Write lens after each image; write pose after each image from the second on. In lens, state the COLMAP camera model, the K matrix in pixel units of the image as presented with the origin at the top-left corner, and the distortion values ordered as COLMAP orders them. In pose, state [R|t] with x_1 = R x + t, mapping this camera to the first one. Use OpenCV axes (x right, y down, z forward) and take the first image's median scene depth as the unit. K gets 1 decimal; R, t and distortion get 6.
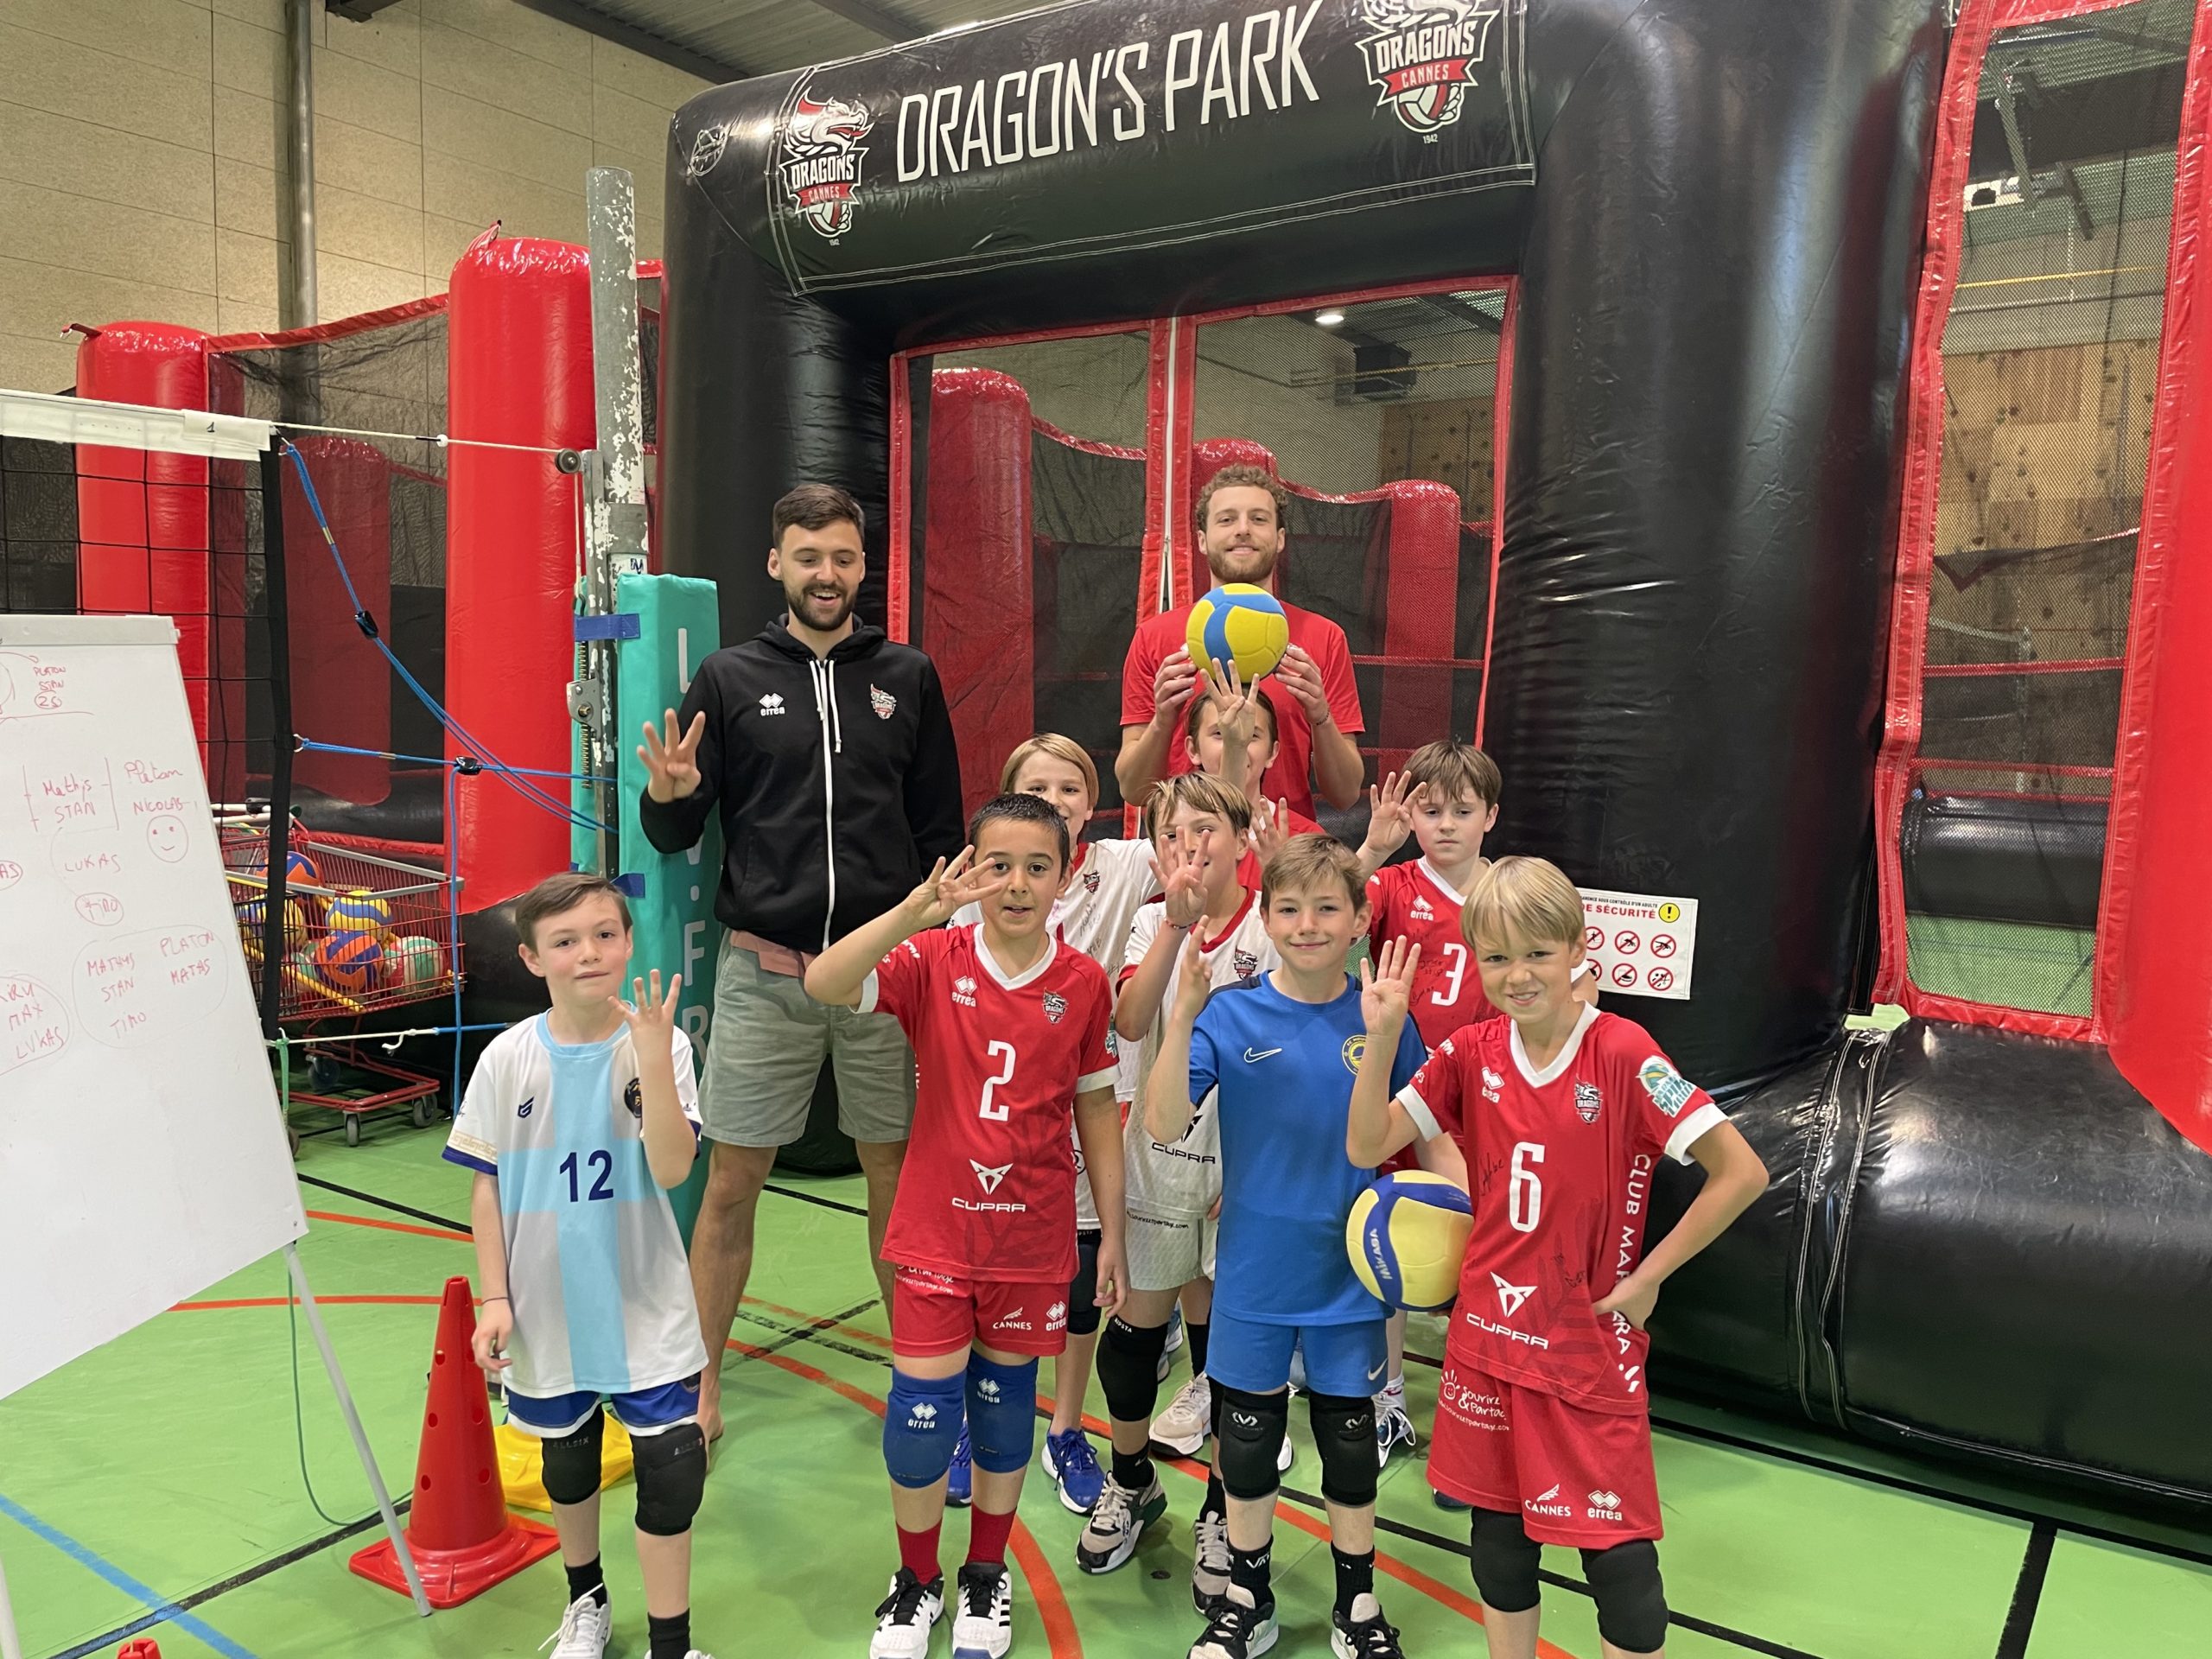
lens RADIAL K [[1677.3, 0, 1106.0], [0, 1677.3, 829.5], [0, 0, 1]] dist [0.003123, 0.003114]
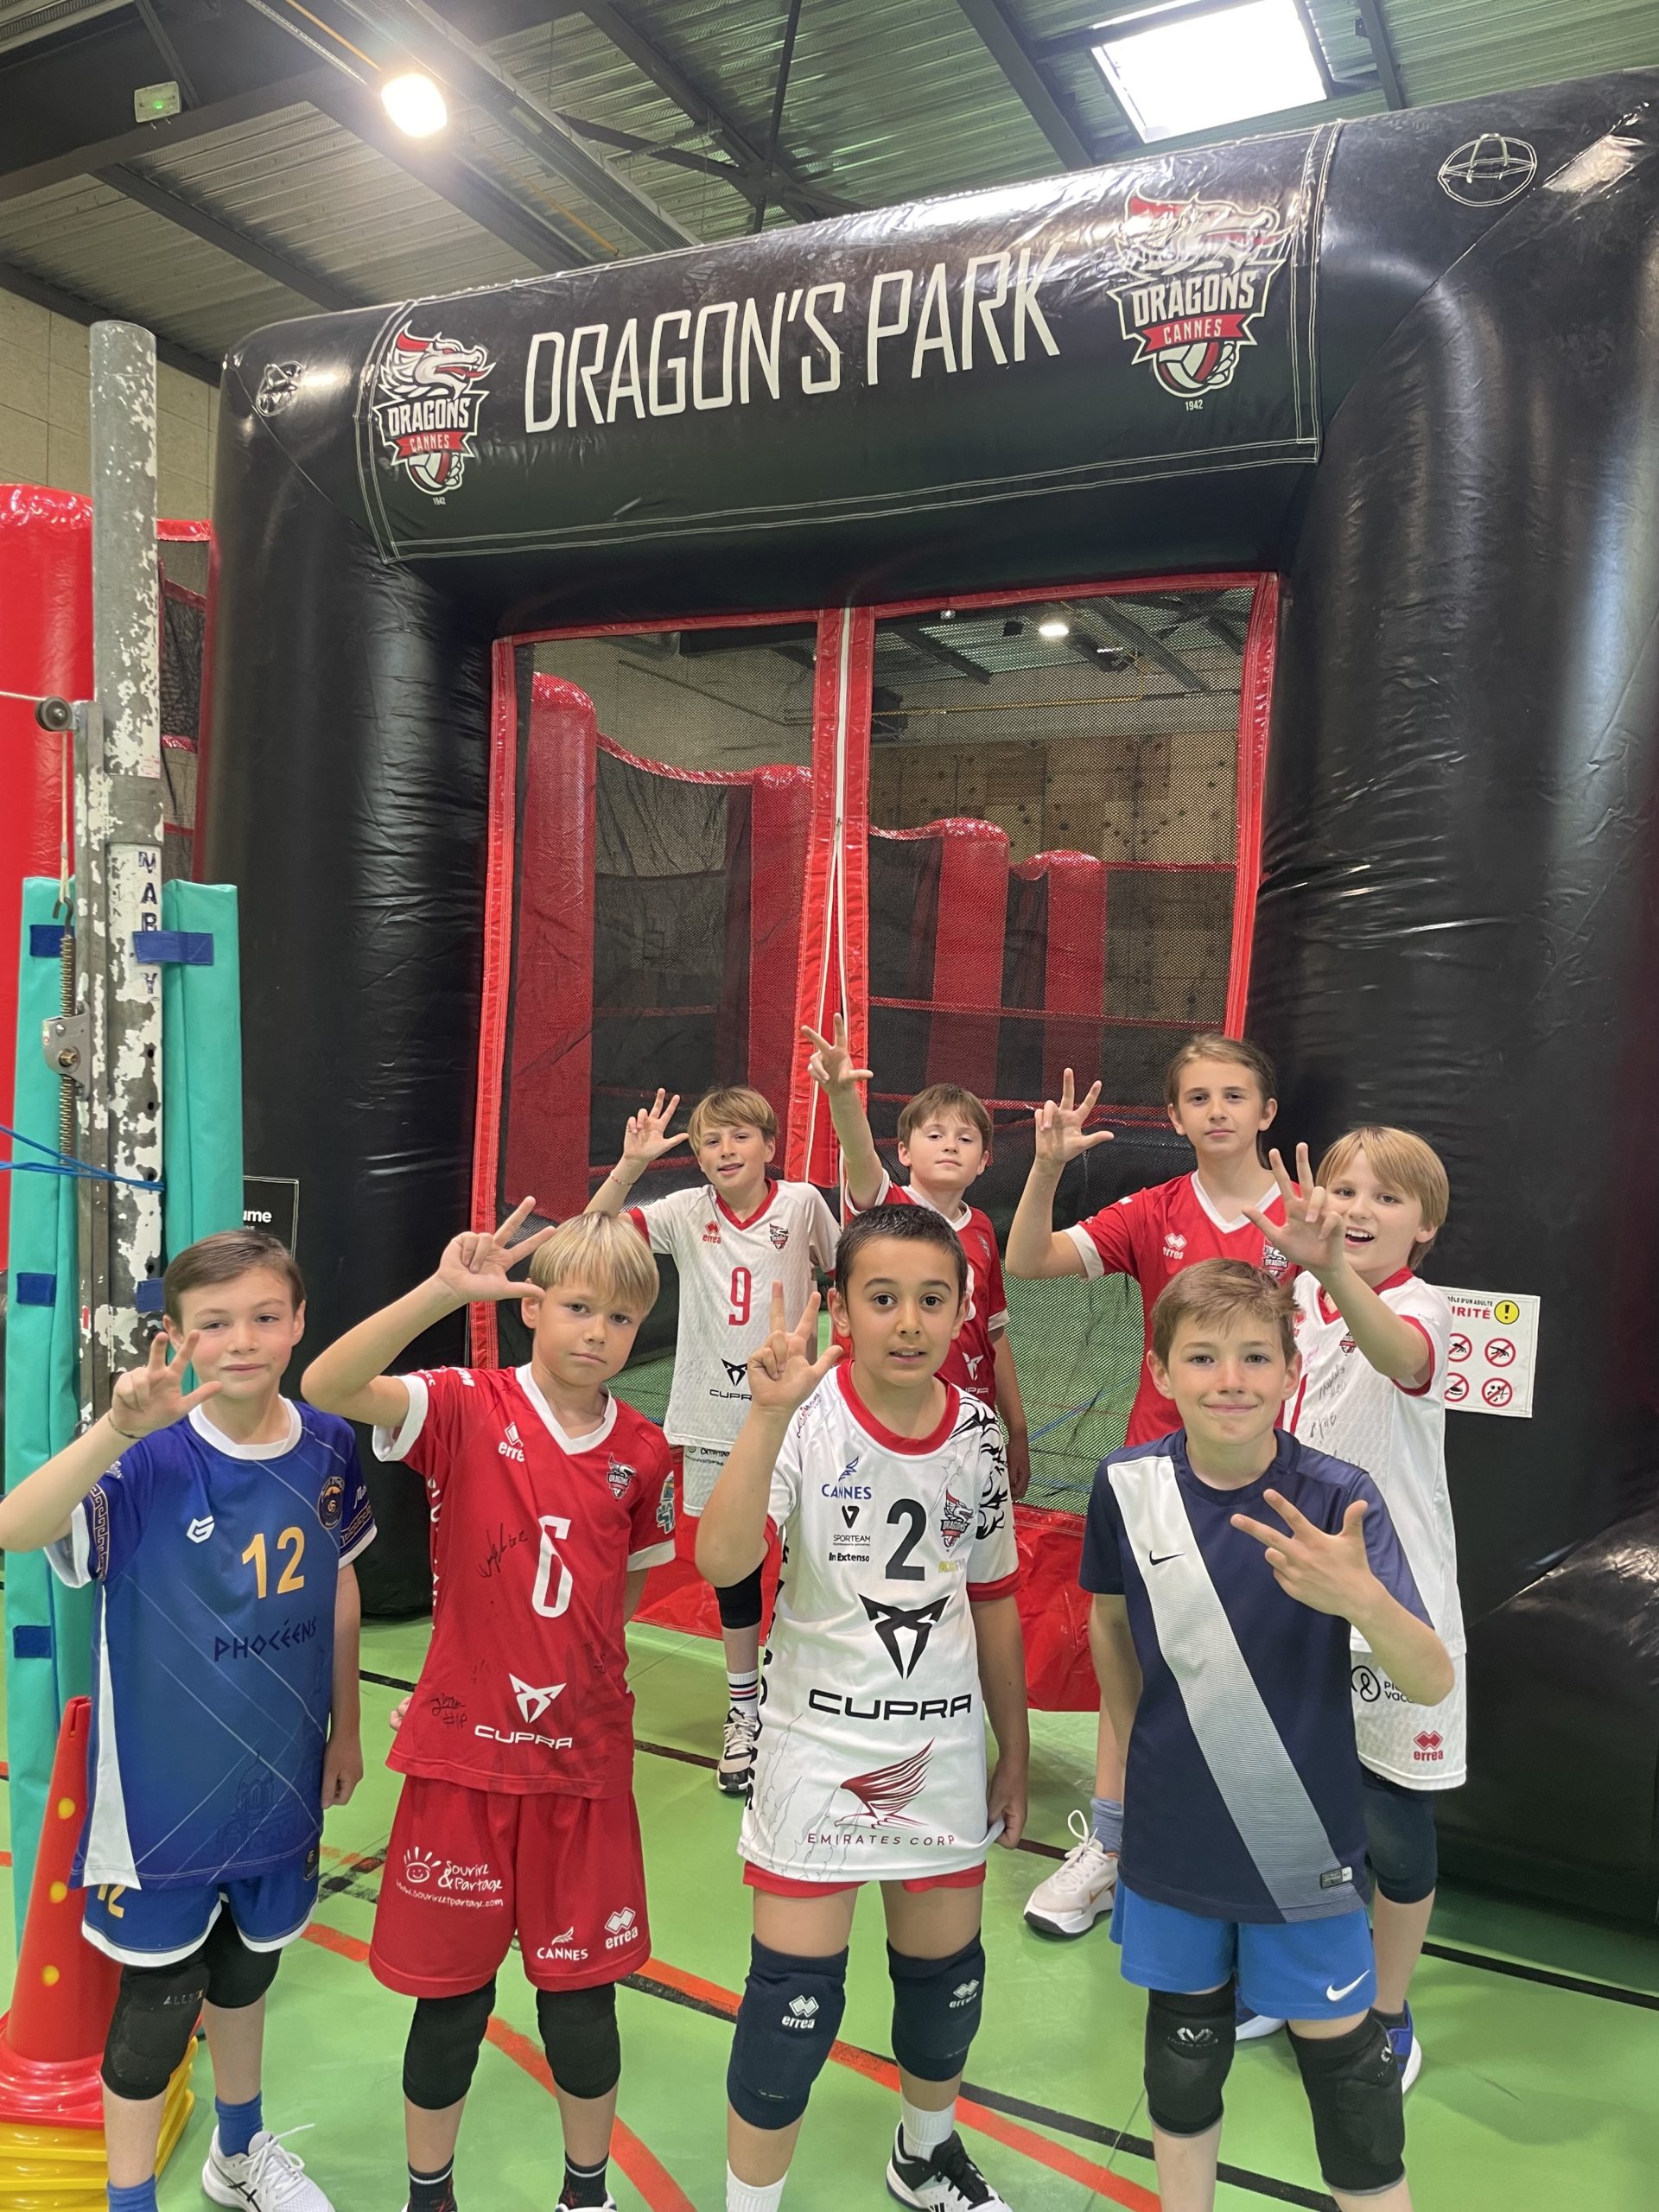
lens RADIAL K [[1690.0, 0, 824.4], [0, 1690.0, 1052.8], [0, 0, 1]] dist [0.023272, 0.002164]
pose [[0.988867, 0.011355, 0.148369, -0.103601], [-0.001198, 0.997659, -0.068368, -0.017191], [-0.148798, 0.067429, 0.986566, 0.165132]]
